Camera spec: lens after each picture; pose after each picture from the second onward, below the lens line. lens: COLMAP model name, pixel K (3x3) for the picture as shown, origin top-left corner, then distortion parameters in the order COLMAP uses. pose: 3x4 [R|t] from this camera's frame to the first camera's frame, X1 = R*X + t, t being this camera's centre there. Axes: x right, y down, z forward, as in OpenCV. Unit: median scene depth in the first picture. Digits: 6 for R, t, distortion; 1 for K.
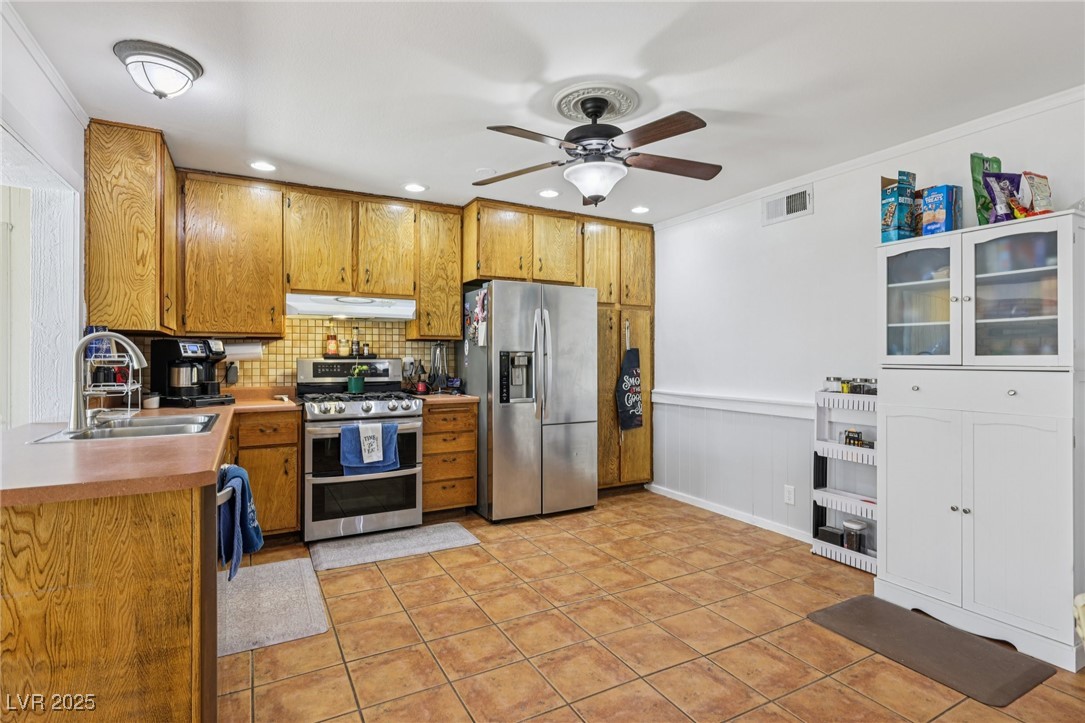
lens RADIAL K [[536.3, 0, 545.0], [0, 536.3, 356.3], [0, 0, 1]] dist [-0.001547, -0.000572]
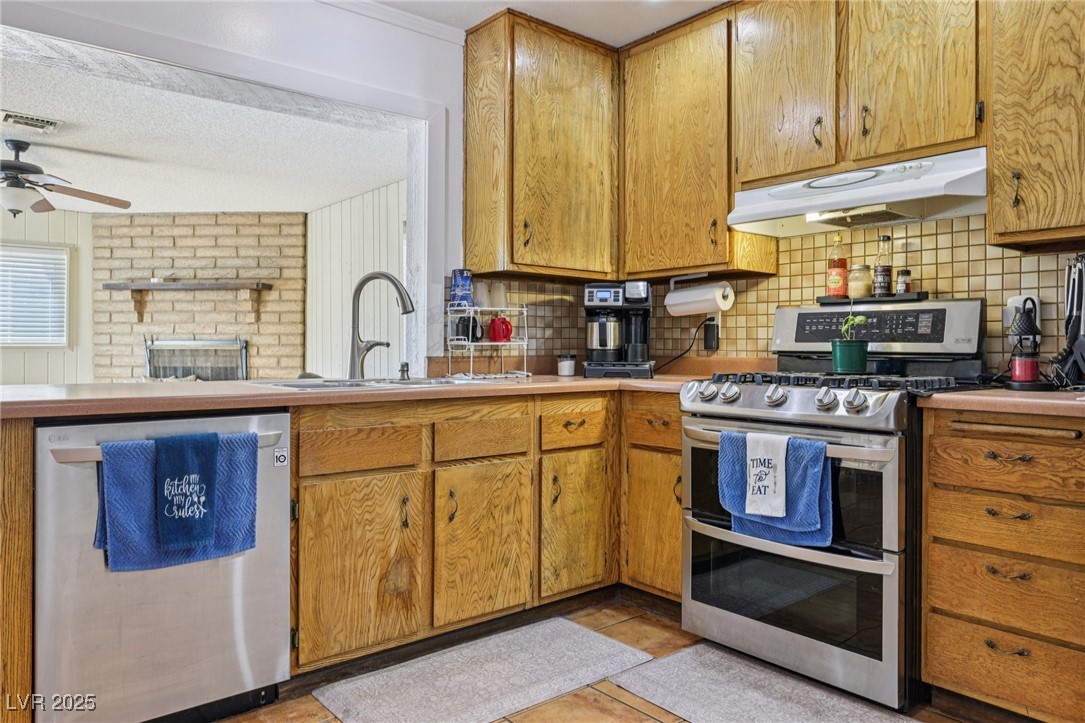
lens RADIAL K [[751.3, 0, 543.2], [0, 751.3, 346.5], [0, 0, 1]] dist [0.001033, -0.001218]
pose [[0.197355, -0.001010, -0.980332, 0.293235], [-0.000496, 0.999999, -0.001130, 0.053334], [0.980332, 0.000709, 0.197354, 0.713986]]
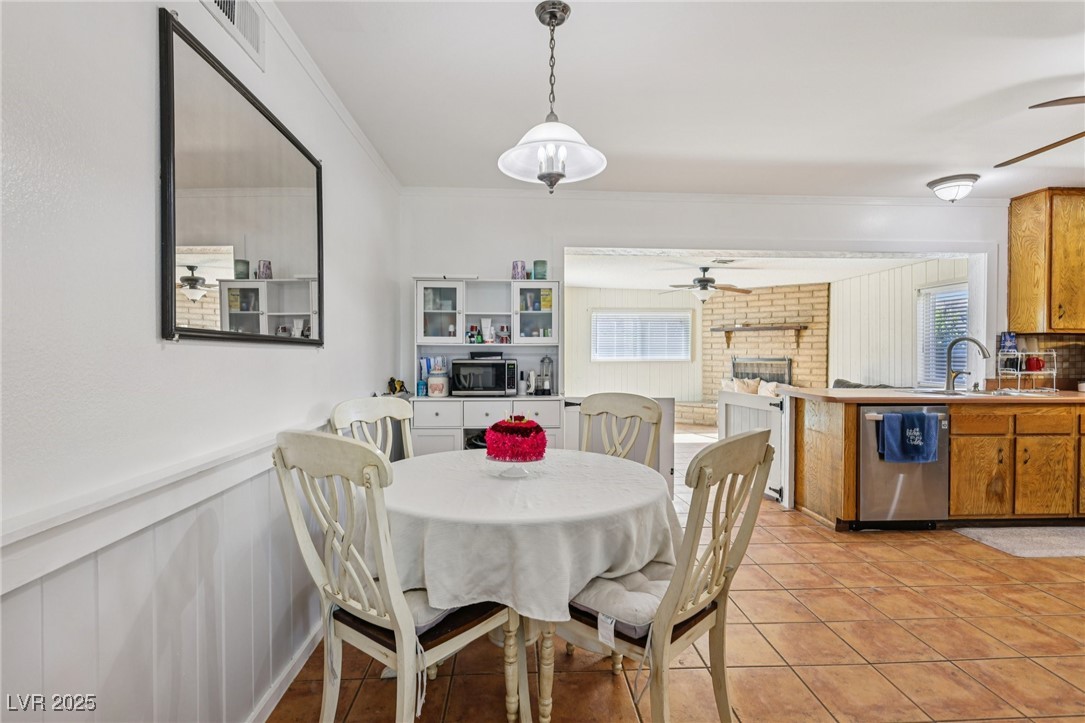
lens RADIAL K [[534.4, 0, 543.2], [0, 534.4, 356.5], [0, 0, 1]] dist [0.001619, -0.000760]
pose [[-0.434952, 0.007972, -0.900418, 0.930293], [-0.000203, 0.999960, 0.008951, 0.001346], [0.900454, 0.004076, -0.434933, 0.365861]]
